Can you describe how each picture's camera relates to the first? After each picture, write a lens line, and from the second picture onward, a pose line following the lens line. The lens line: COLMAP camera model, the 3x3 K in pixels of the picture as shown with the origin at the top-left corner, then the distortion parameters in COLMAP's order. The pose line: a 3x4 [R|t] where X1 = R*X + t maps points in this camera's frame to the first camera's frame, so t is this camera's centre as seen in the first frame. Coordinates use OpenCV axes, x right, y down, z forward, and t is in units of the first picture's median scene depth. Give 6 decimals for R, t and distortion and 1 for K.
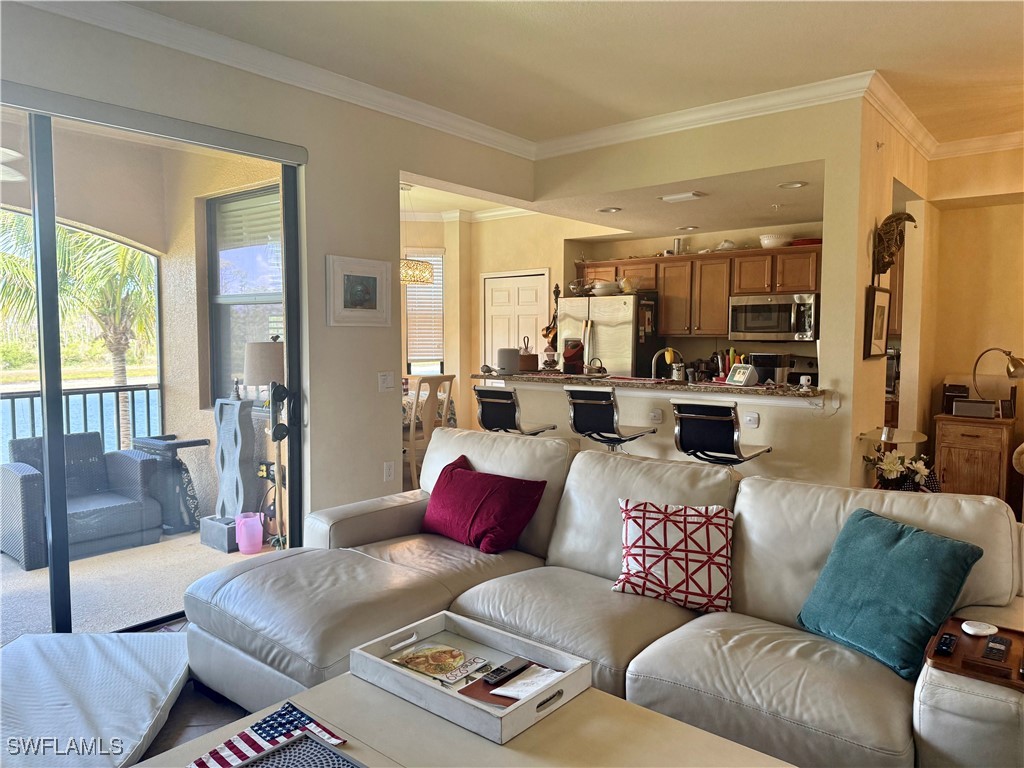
lens RADIAL K [[724.2, 0, 508.0], [0, 724.2, 364.6], [0, 0, 1]] dist [0.083106, -0.112259]
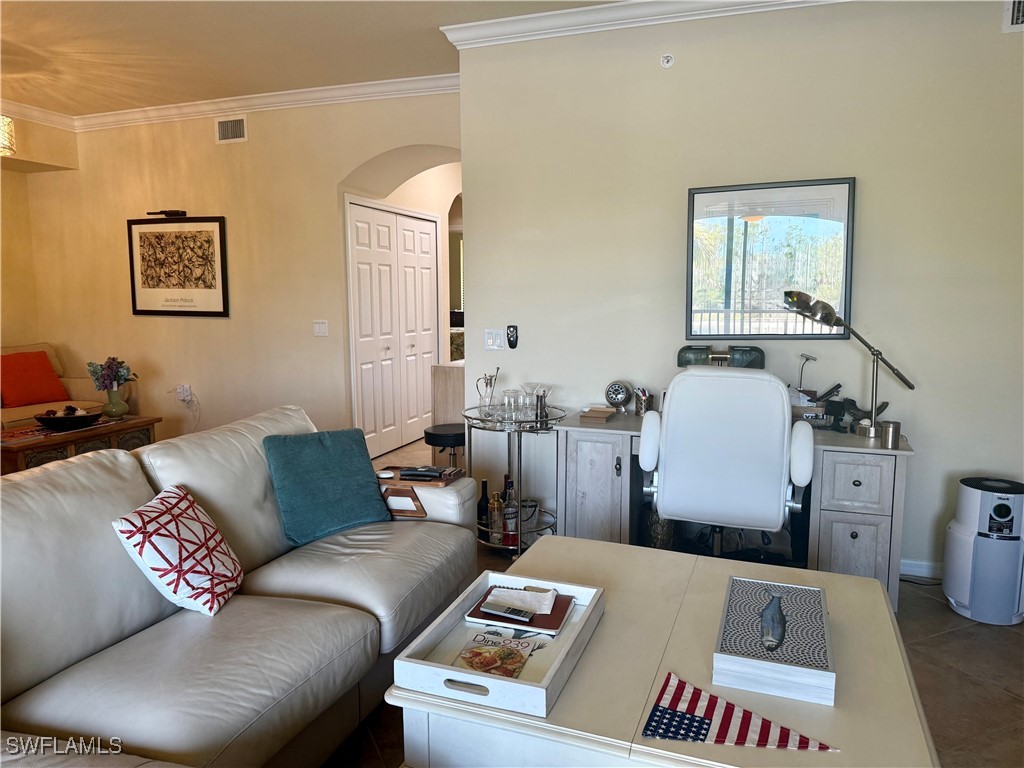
lens RADIAL K [[724.9, 0, 509.5], [0, 724.9, 382.1], [0, 0, 1]] dist [0.023555, -0.000191]
pose [[-0.321226, -0.118594, 0.939547, -0.760513], [0.054938, 0.988123, 0.143509, -0.032307], [-0.945408, 0.097716, -0.310896, 1.072906]]
